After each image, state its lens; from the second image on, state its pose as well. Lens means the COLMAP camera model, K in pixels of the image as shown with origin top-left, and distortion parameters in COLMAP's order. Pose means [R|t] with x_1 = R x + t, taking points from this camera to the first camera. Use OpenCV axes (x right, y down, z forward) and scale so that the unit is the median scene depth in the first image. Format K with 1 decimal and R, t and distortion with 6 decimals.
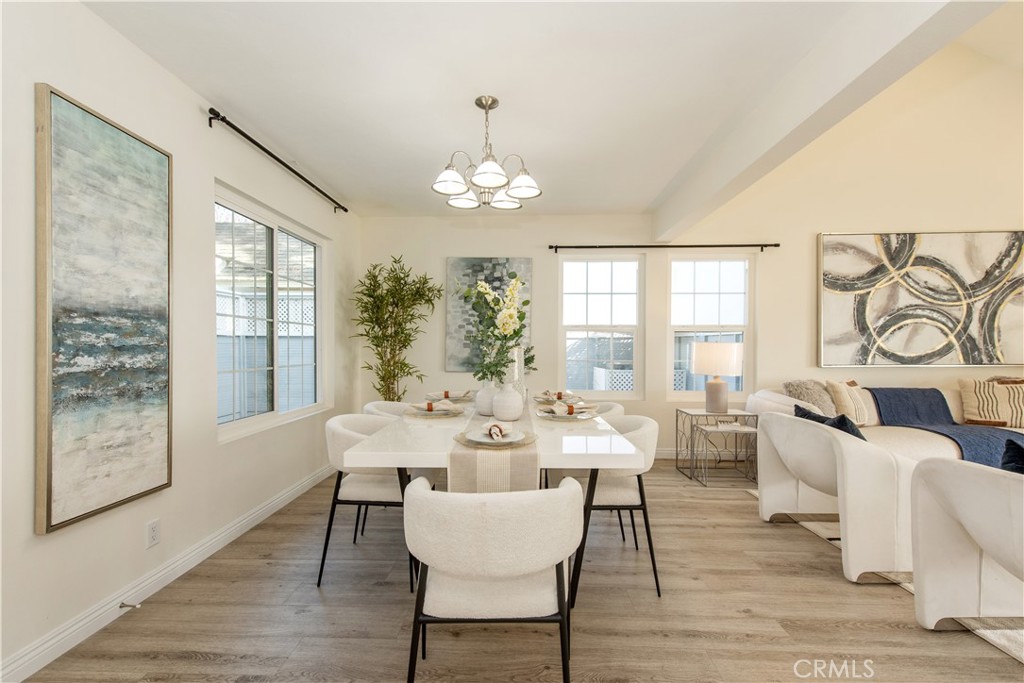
lens RADIAL K [[421.2, 0, 509.7], [0, 421.2, 339.9], [0, 0, 1]] dist [0.000754, -0.000639]
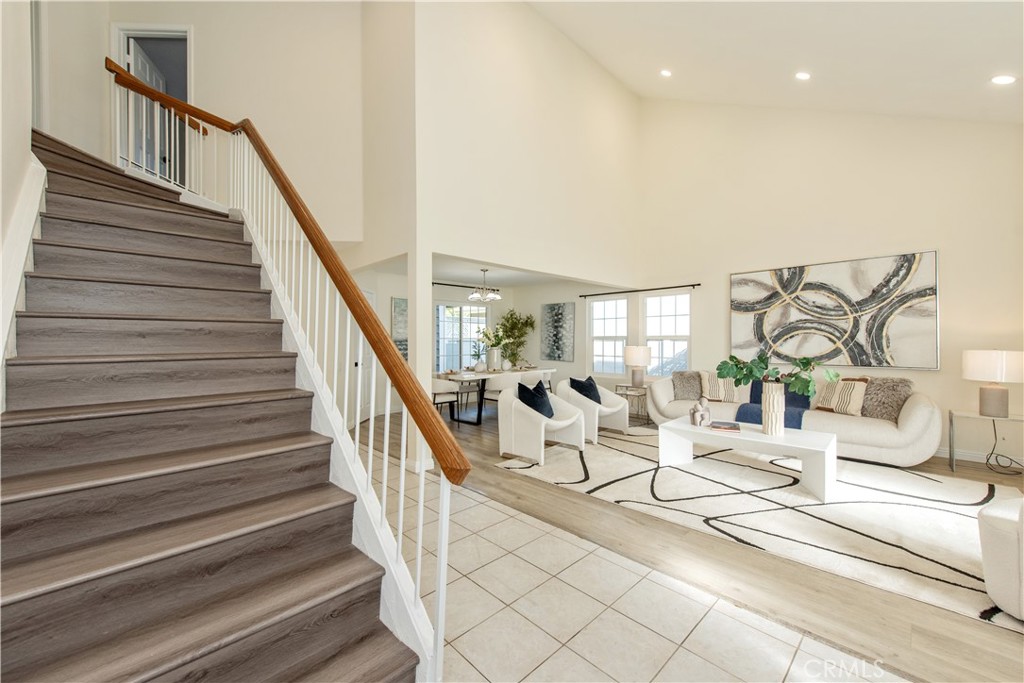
lens RADIAL K [[406.5, 0, 508.1], [0, 406.5, 344.7], [0, 0, 1]] dist [0.013450, -0.003956]
pose [[0.718867, 0.005171, -0.695129, 1.186585], [0.000434, 0.999969, 0.007887, -0.014185], [0.695148, -0.005971, 0.718842, -0.585092]]
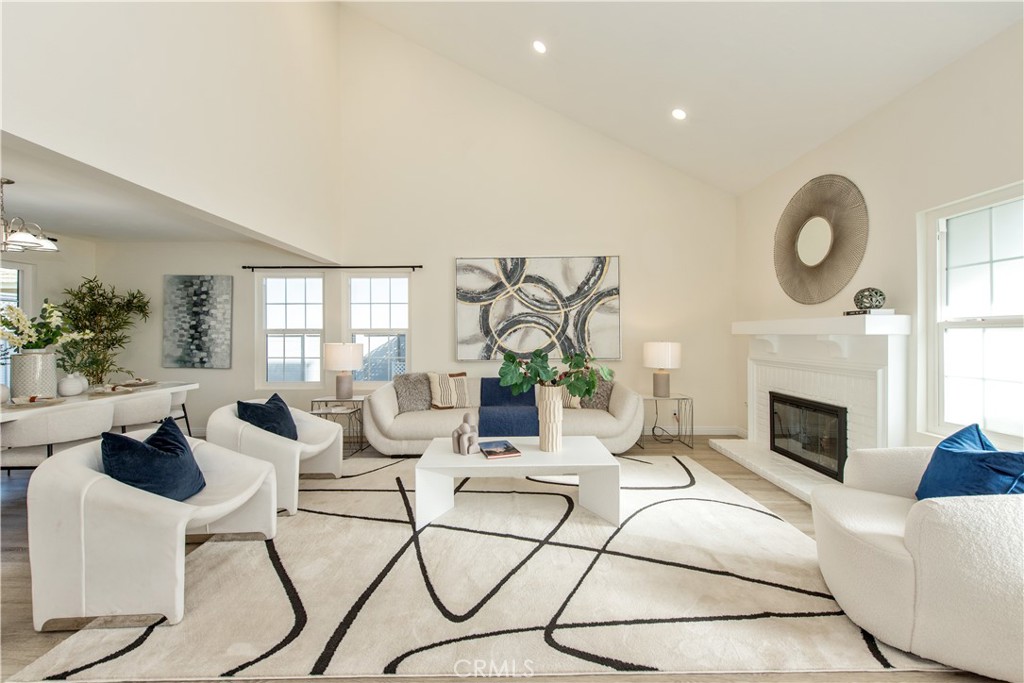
lens RADIAL K [[406.5, 0, 515.4], [0, 406.5, 336.4], [0, 0, 1]] dist [0.013450, -0.003956]
pose [[0.999517, -0.005084, 0.030672, 0.890337], [0.005085, 0.999987, 0.000050, -0.011505], [-0.030672, 0.000106, 0.999530, -0.246401]]
